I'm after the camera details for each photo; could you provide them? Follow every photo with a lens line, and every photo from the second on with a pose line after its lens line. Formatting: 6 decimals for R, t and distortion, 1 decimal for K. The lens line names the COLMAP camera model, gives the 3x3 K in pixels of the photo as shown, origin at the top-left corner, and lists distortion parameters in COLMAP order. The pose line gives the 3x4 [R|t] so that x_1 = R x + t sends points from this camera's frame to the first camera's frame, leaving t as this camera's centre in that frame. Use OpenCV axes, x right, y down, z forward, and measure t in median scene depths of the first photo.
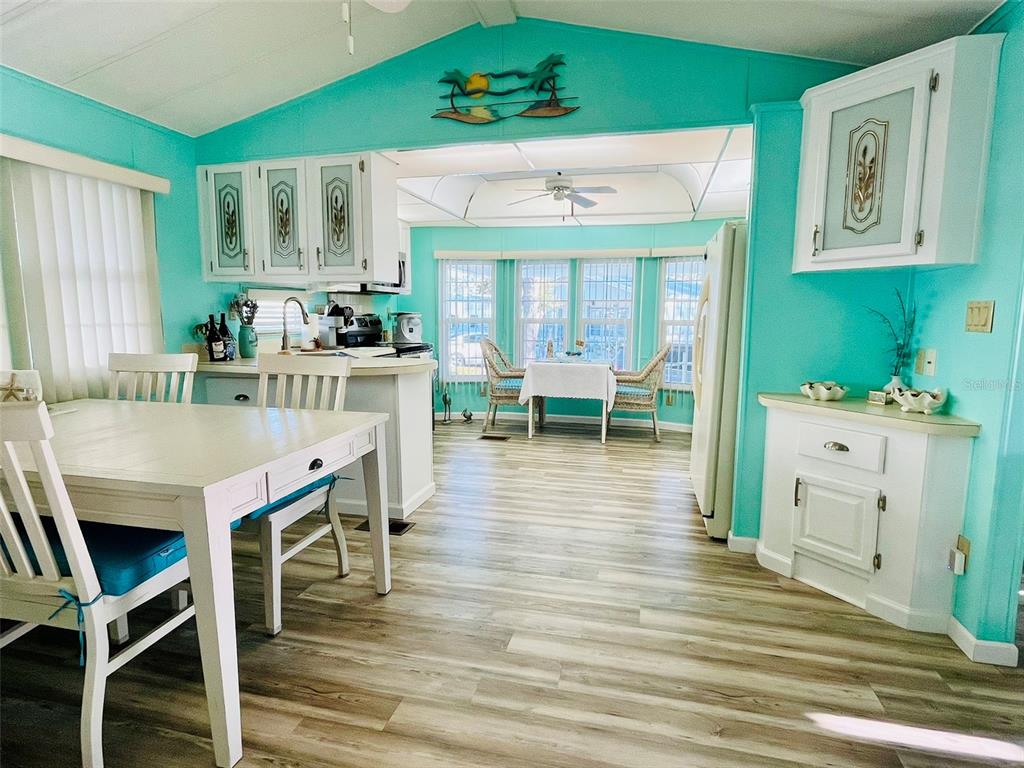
lens RADIAL K [[548.4, 0, 512.0], [0, 548.4, 384.0], [0, 0, 1]] dist [-0.001830, -0.000497]
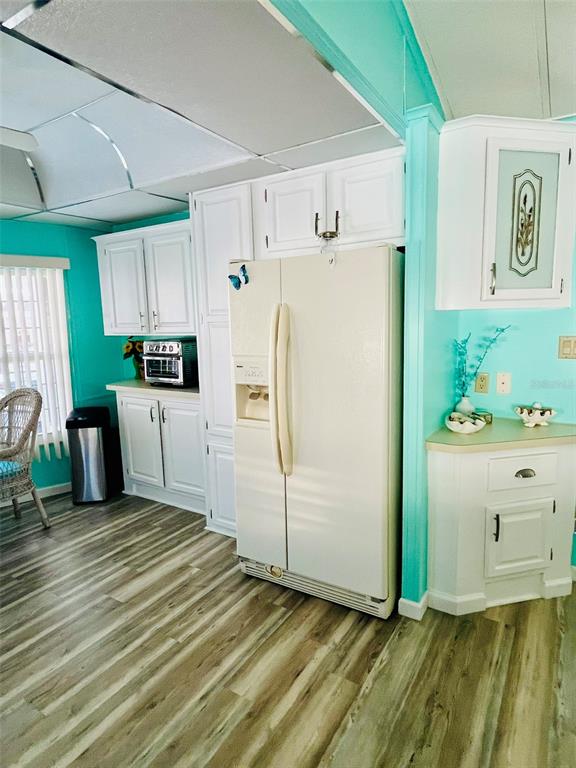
lens RADIAL K [[452.6, 0, 288.0], [0, 452.6, 384.0], [0, 0, 1]] dist [0.005521, 0.001186]
pose [[0.311102, -0.151815, 0.938173, -0.343650], [0.145651, 0.983113, 0.110789, -0.211836], [-0.939149, 0.102179, 0.327961, 1.058327]]
